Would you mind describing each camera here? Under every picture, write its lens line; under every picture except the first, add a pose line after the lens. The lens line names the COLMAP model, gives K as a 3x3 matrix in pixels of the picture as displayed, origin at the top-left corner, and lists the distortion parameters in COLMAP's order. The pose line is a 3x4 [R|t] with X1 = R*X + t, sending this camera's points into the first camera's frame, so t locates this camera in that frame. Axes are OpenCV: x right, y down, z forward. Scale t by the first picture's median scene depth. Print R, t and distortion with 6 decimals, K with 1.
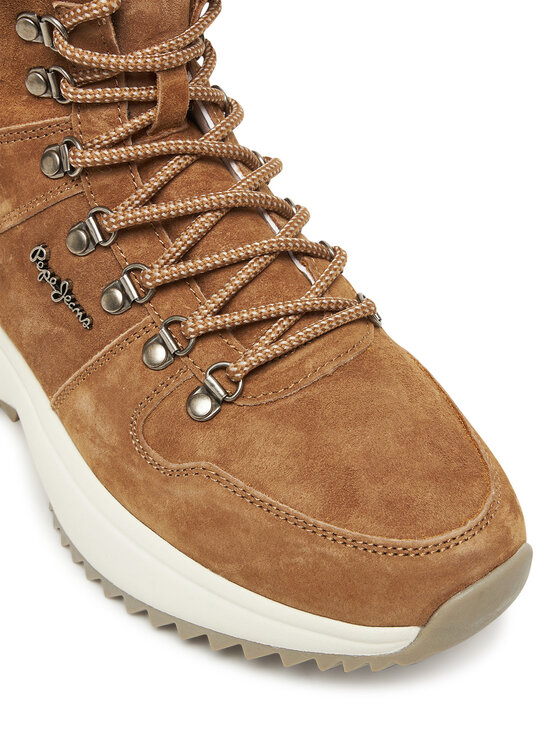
lens RADIAL K [[1619.6, 0, 280.4], [0, 1619.6, 372.9], [0, 0, 1]] dist [-0.050699, 0.000000]
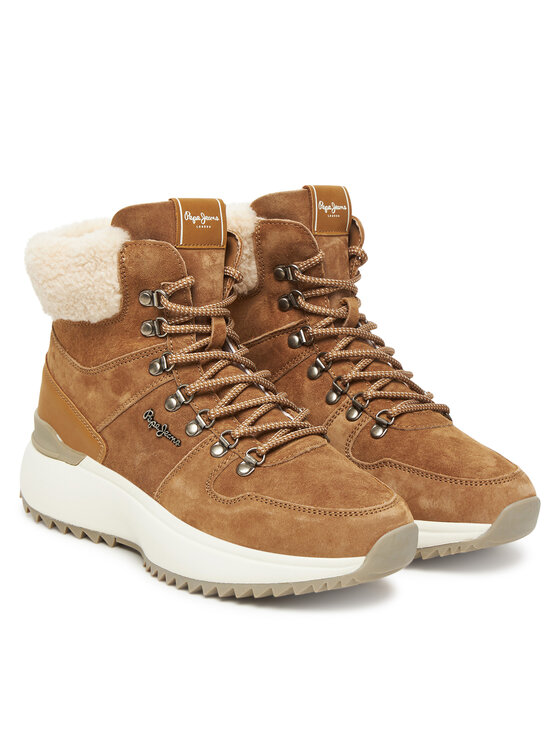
lens RADIAL K [[1679.4, 0, 279.9], [0, 1679.4, 372.9], [0, 0, 1]] dist [0.005247, 0.000000]
pose [[0.993972, -0.018702, 0.108025, -0.217705], [0.055607, 0.935192, -0.349749, 0.608816], [-0.094483, 0.353648, 0.930594, -0.916352]]
